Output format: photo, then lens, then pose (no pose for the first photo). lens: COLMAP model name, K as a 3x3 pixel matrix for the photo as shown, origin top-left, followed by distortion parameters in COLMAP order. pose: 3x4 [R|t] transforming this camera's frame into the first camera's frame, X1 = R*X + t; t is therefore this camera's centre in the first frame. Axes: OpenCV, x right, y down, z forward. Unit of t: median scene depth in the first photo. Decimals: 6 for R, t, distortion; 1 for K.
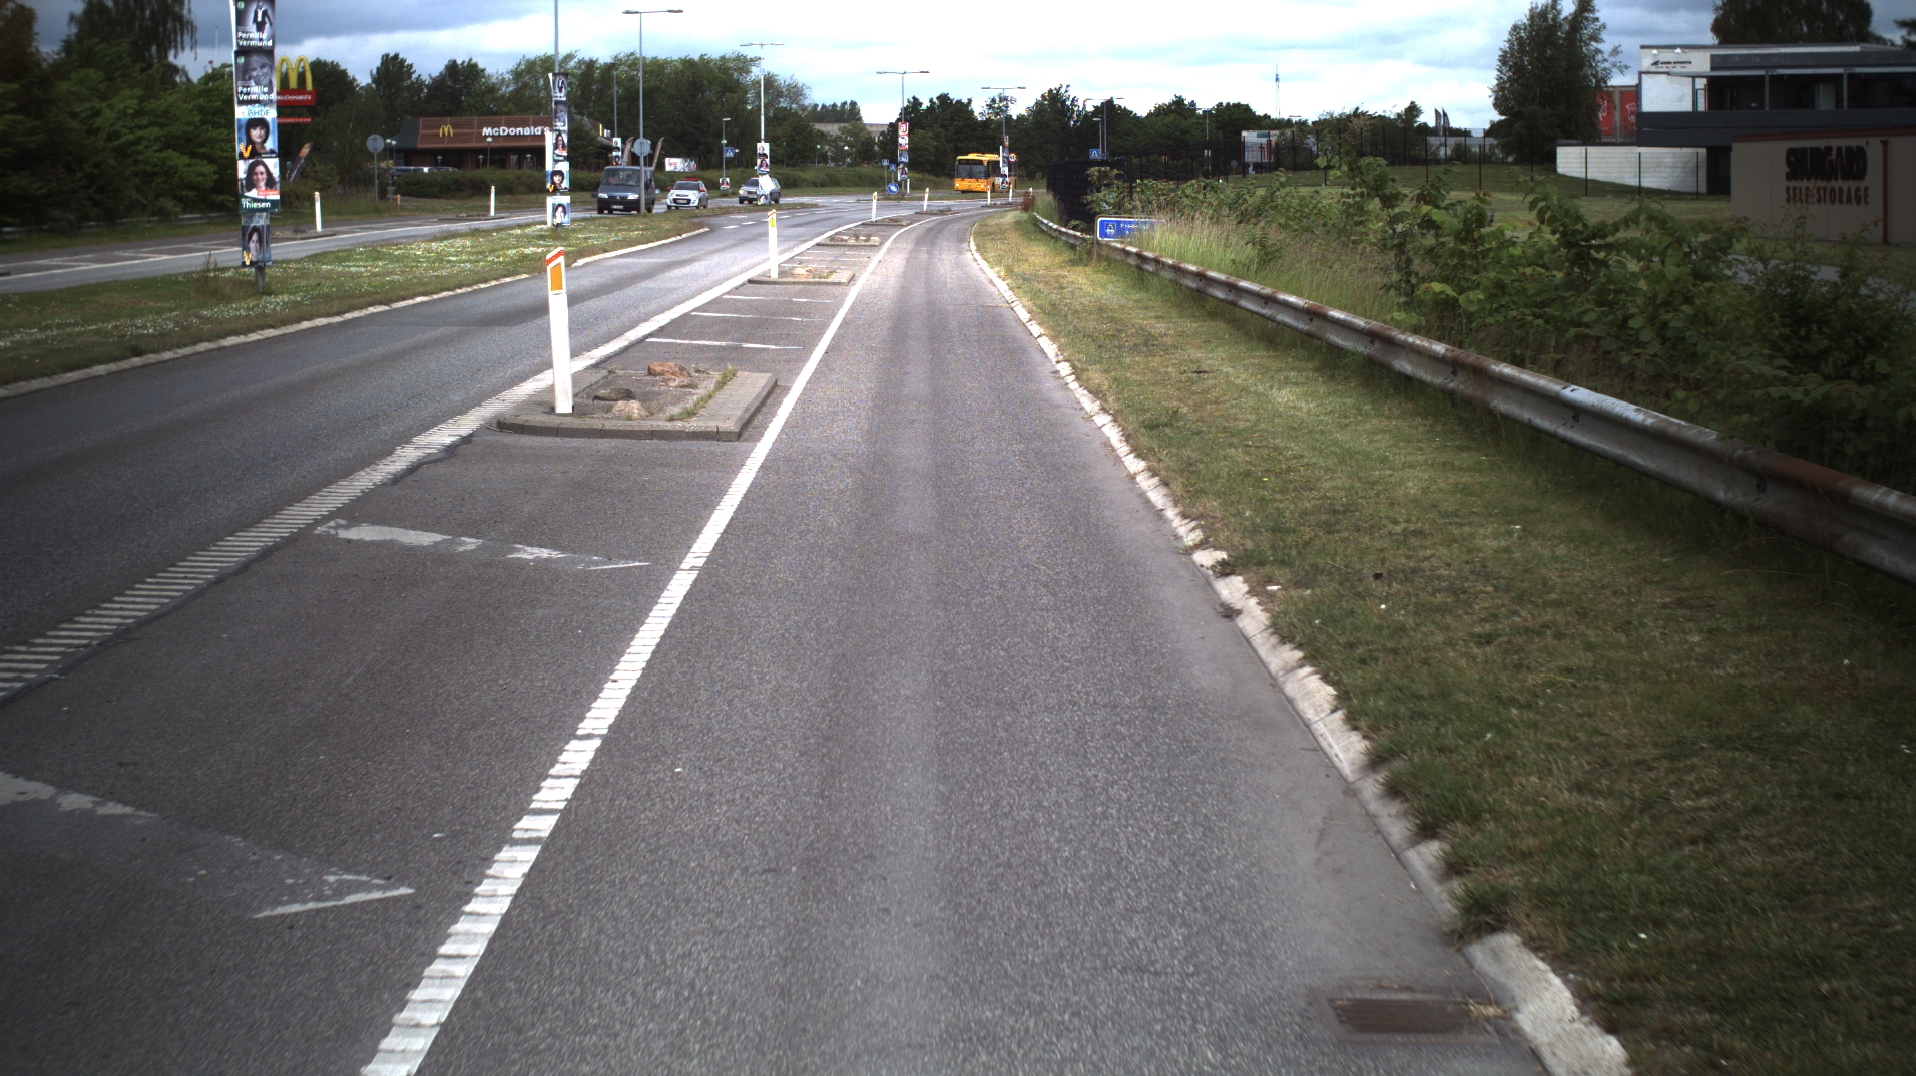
lens RADIAL K [[1958.8, 0, 954.4], [0, 1958.8, 541.3], [0, 0, 1]] dist [-0.072992, -0.002772]
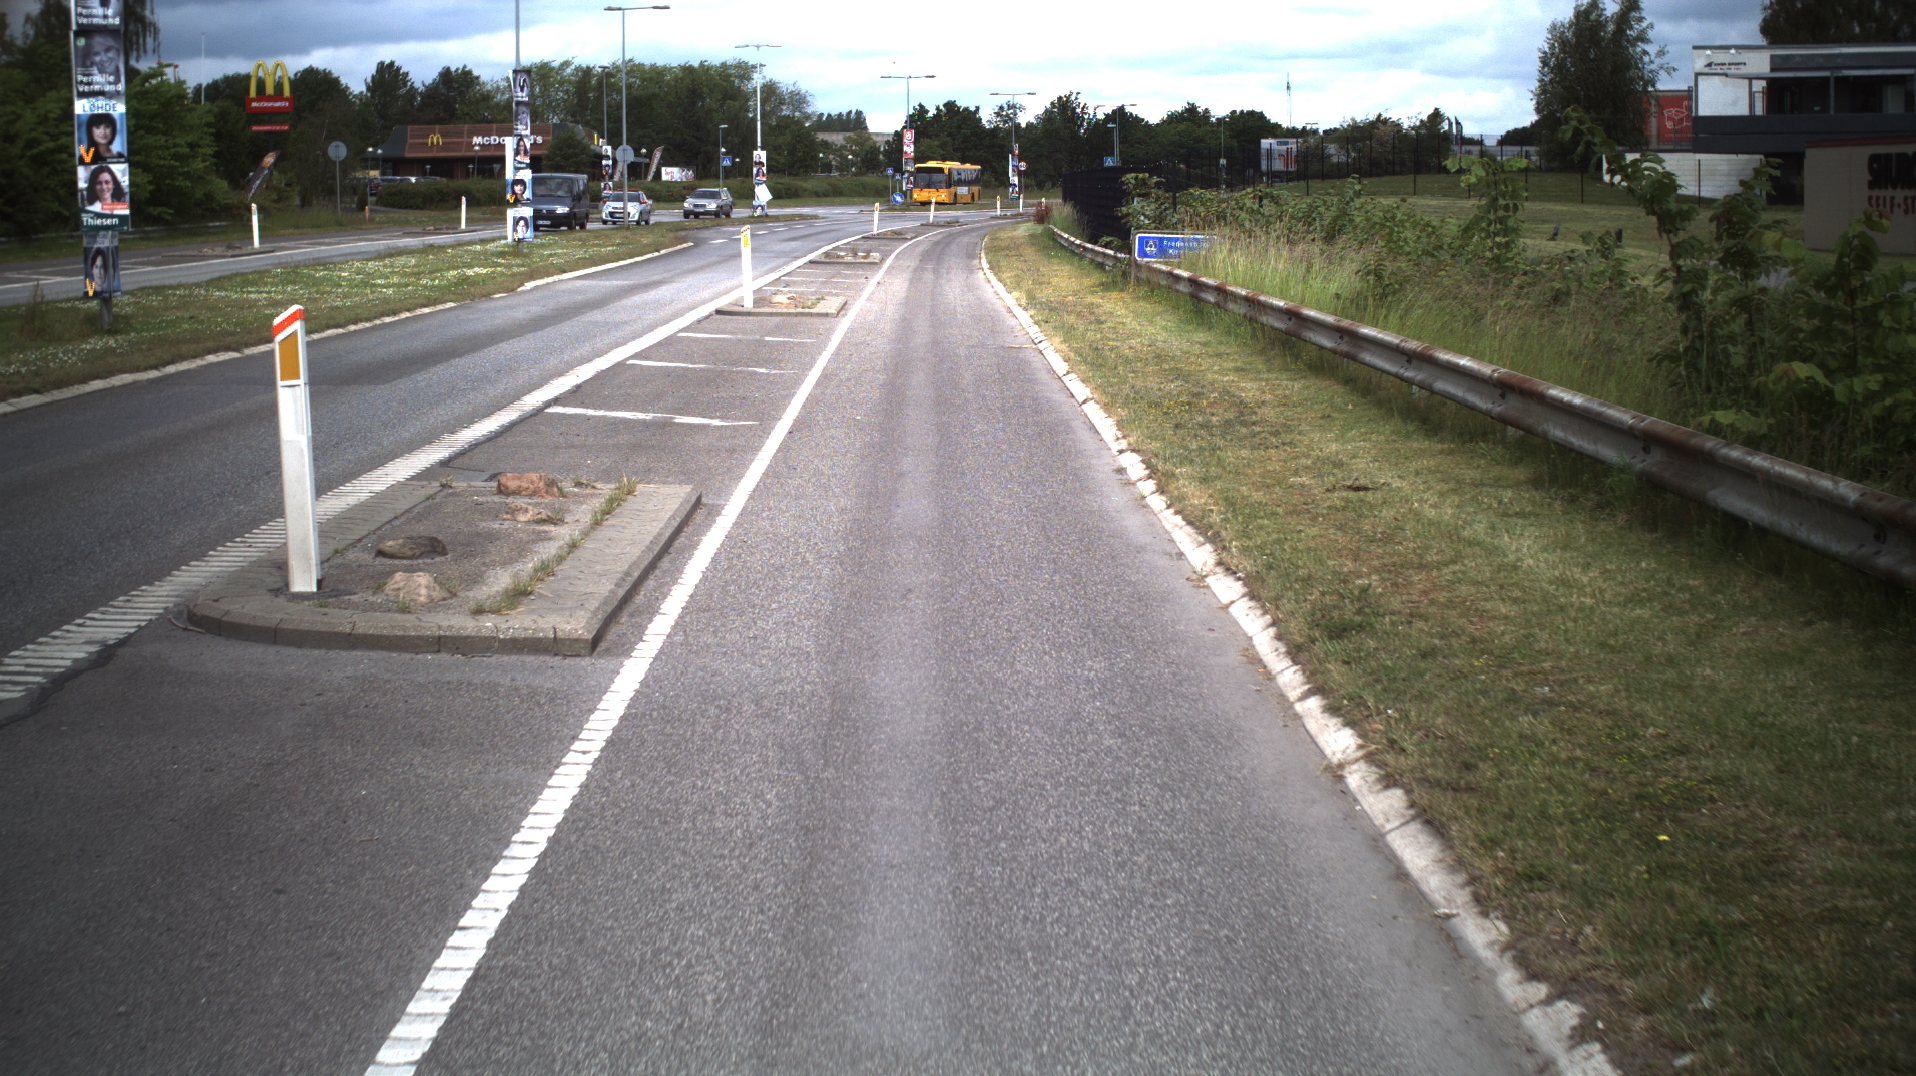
lens RADIAL K [[1671.4, 0, 881.1], [0, 1671.4, 486.3], [0, 0, 1]] dist [-0.065708, 0.007822]
pose [[0.999004, 0.005641, -0.044253, -0.003496], [-0.005961, 0.999957, -0.007105, -0.045509], [0.044211, 0.007362, 0.998995, 0.248463]]
